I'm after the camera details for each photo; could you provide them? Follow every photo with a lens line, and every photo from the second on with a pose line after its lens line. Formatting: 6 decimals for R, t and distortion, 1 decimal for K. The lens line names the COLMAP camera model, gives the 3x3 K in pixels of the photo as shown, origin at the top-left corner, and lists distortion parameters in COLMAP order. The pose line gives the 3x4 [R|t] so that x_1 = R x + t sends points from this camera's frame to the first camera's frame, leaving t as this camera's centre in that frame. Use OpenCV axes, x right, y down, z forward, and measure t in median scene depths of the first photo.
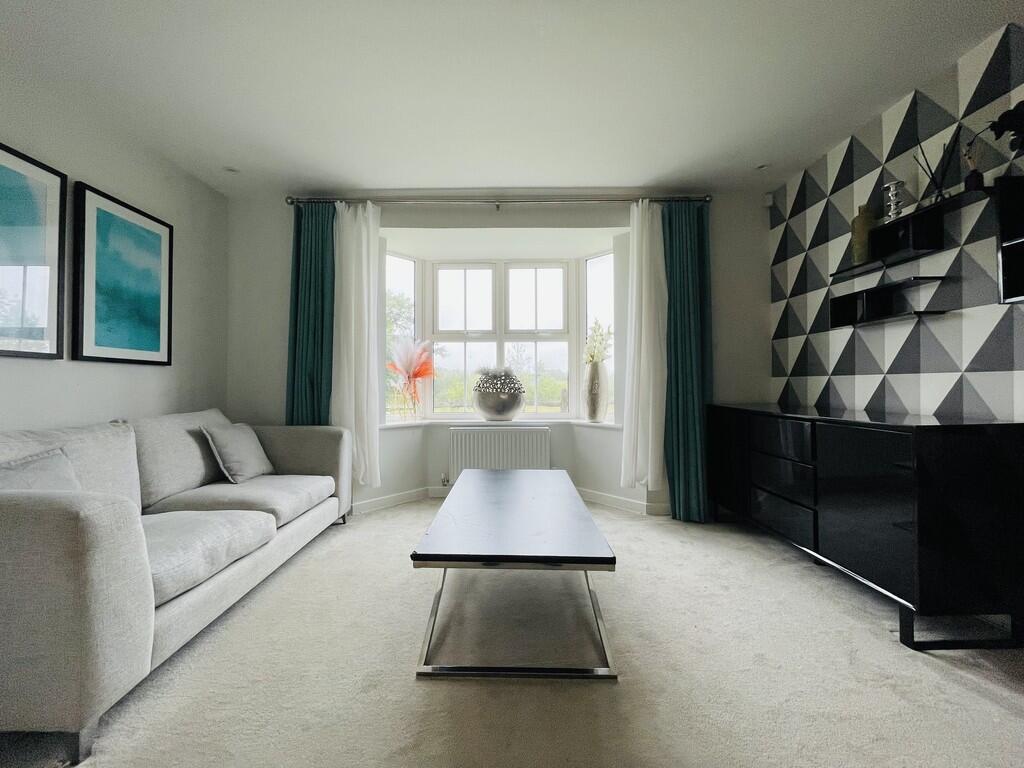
lens RADIAL K [[413.0, 0, 510.4], [0, 413.0, 384.2], [0, 0, 1]] dist [-0.003267, 0.000430]
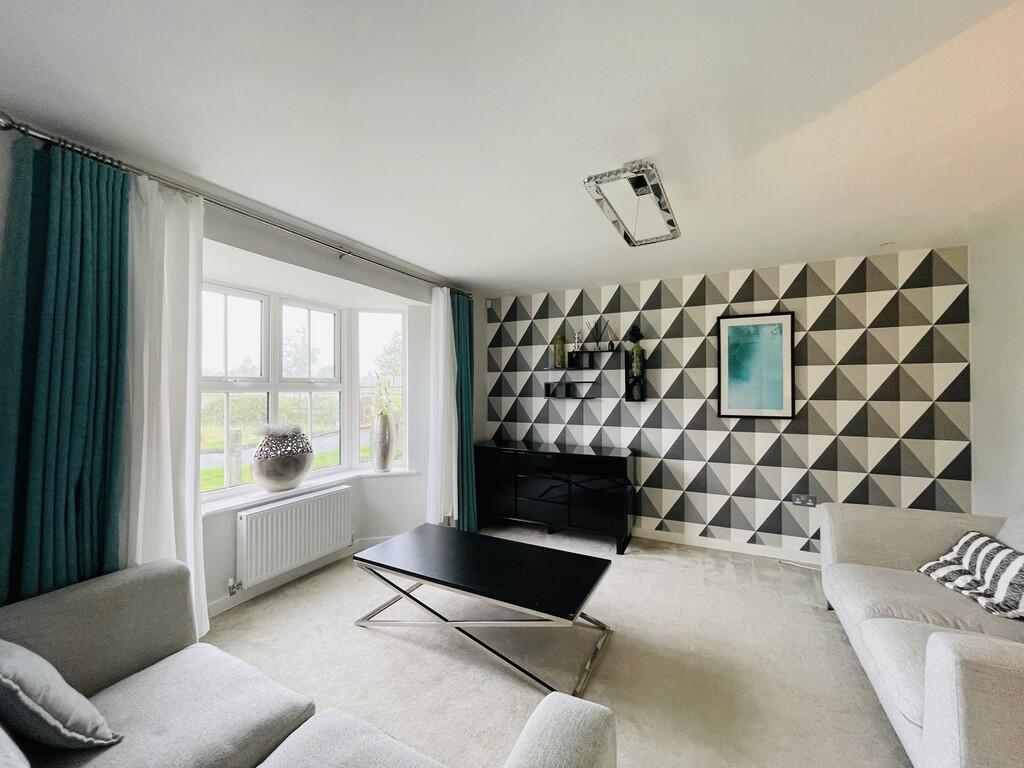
lens RADIAL K [[413.0, 0, 507.3], [0, 413.0, 378.8], [0, 0, 1]] dist [-0.003267, 0.000430]
pose [[0.441402, 0.022829, 0.897019, -0.826448], [-0.004277, 0.999718, -0.023338, -0.166219], [-0.897299, 0.006464, 0.441376, 0.327653]]
